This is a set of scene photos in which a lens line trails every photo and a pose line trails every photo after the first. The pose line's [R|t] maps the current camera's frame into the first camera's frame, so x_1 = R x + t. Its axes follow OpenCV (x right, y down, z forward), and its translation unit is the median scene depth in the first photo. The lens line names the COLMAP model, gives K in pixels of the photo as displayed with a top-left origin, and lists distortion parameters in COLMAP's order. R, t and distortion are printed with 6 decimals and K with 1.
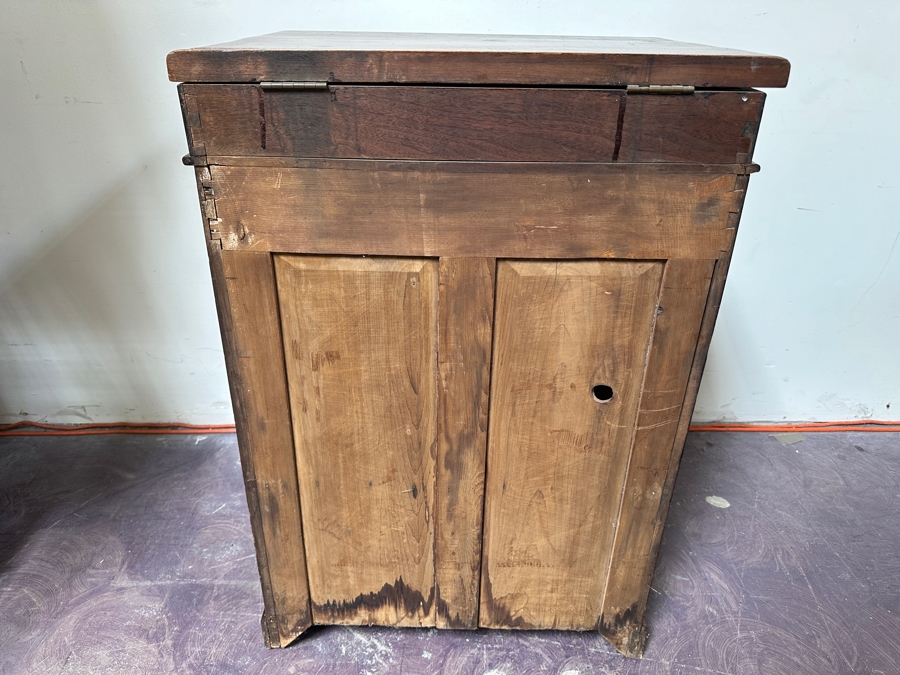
lens RADIAL K [[658.5, 0, 449.6], [0, 658.5, 335.9], [0, 0, 1]] dist [0.001823, -0.016135]
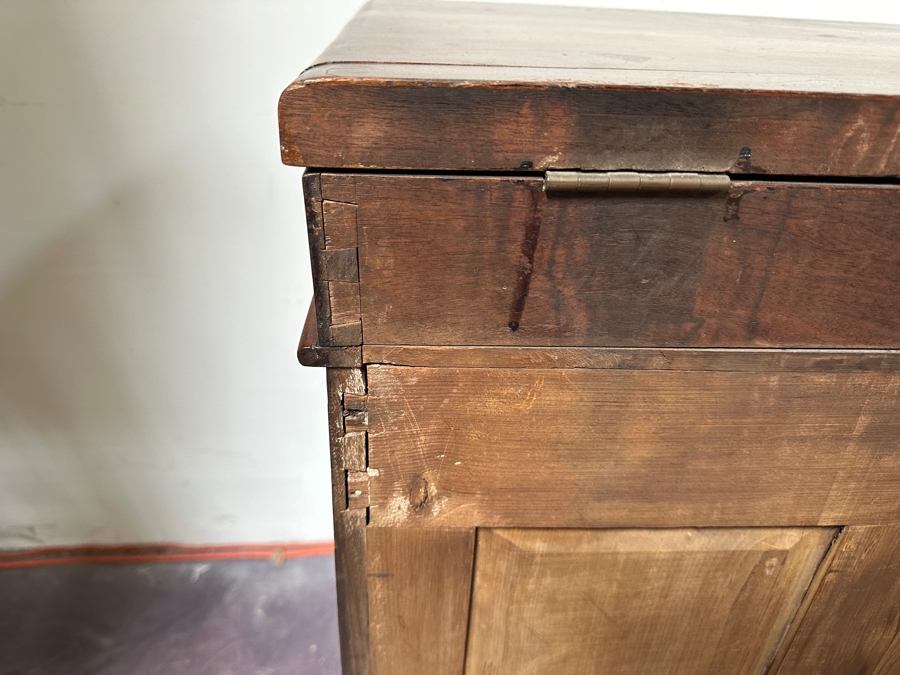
lens RADIAL K [[685.5, 0, 451.2], [0, 685.5, 339.1], [0, 0, 1]] dist [-0.024813, 0.001710]
pose [[0.998219, -0.010921, 0.058645, -0.208318], [0.008230, 0.998910, 0.045942, -0.180643], [-0.059083, -0.045377, 0.997221, 0.364298]]
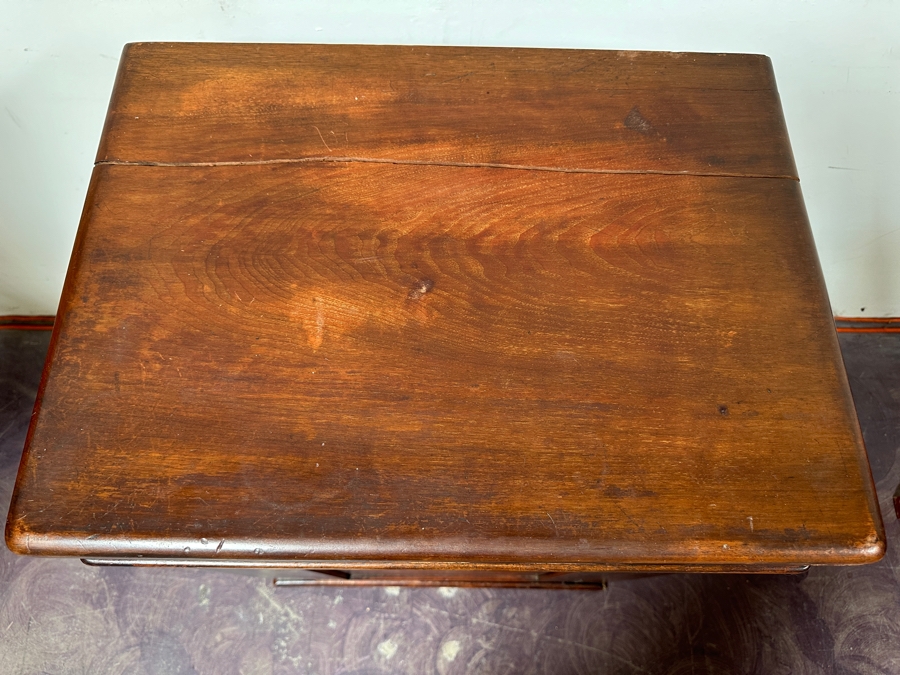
lens RADIAL K [[658.5, 0, 445.1], [0, 658.5, 358.5], [0, 0, 1]] dist [0.001823, -0.016135]
pose [[0.999853, 0.016982, -0.002224, 0.155603], [-0.011365, 0.754986, 0.655642, -0.624300], [0.012813, -0.655521, 0.755068, 0.410345]]
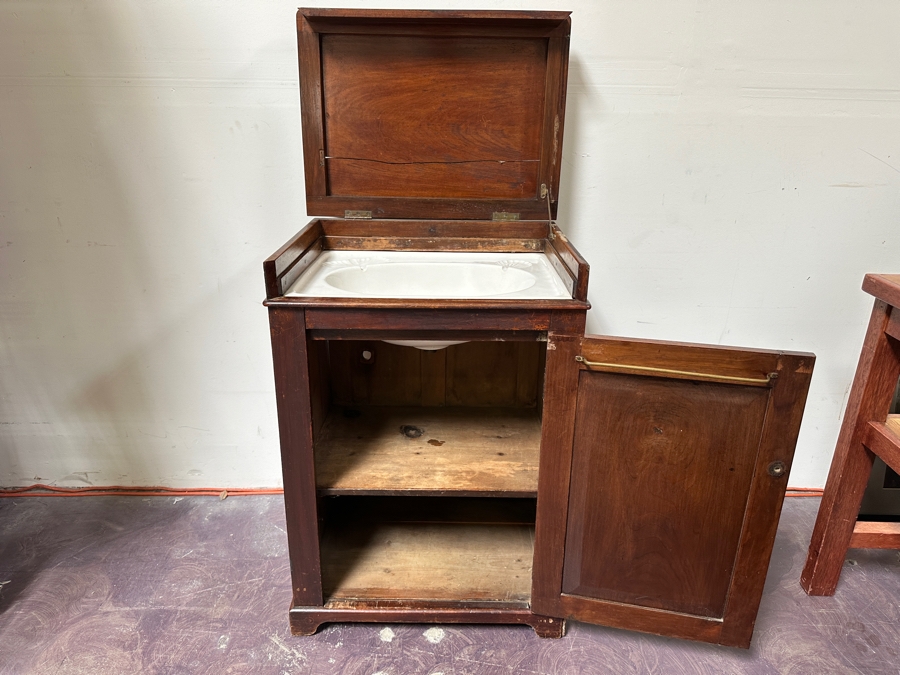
lens RADIAL K [[658.5, 0, 451.8], [0, 658.5, 328.9], [0, 0, 1]] dist [0.001823, -0.016135]
pose [[0.999989, 0.004077, -0.002336, 0.201099], [-0.004334, 0.992371, -0.123213, -0.018724], [0.001816, 0.123222, 0.992378, -0.390558]]
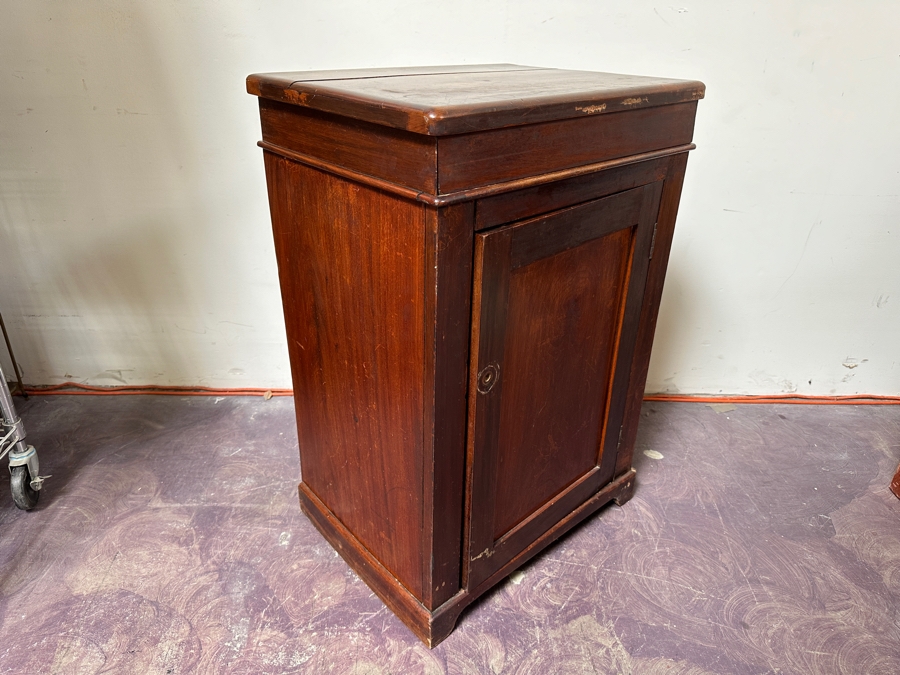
lens RADIAL K [[658.5, 0, 450.2], [0, 658.5, 331.5], [0, 0, 1]] dist [0.001823, -0.016135]
pose [[0.999871, 0.015714, -0.003331, 0.050269], [-0.015782, 0.999650, -0.021238, 0.076966], [0.002996, 0.021288, 0.999769, -0.248022]]
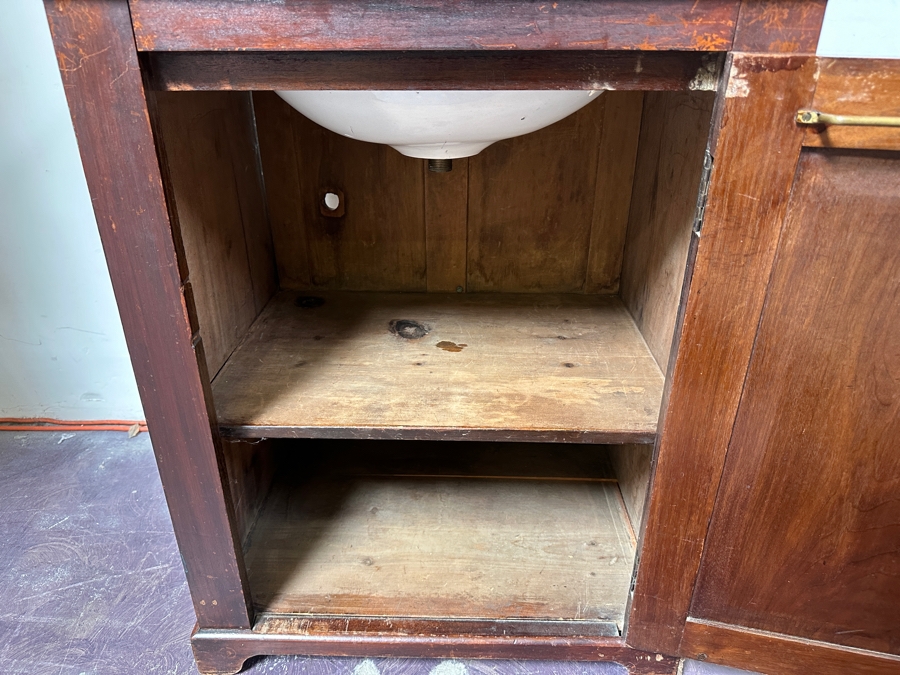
lens RADIAL K [[658.5, 0, 450.1], [0, 658.5, 341.5], [0, 0, 1]] dist [0.001823, -0.016135]
pose [[0.999677, 0.004586, -0.025006, 0.182918], [-0.004583, 0.999989, 0.000208, 0.046841], [0.025007, -0.000094, 0.999687, 0.256449]]
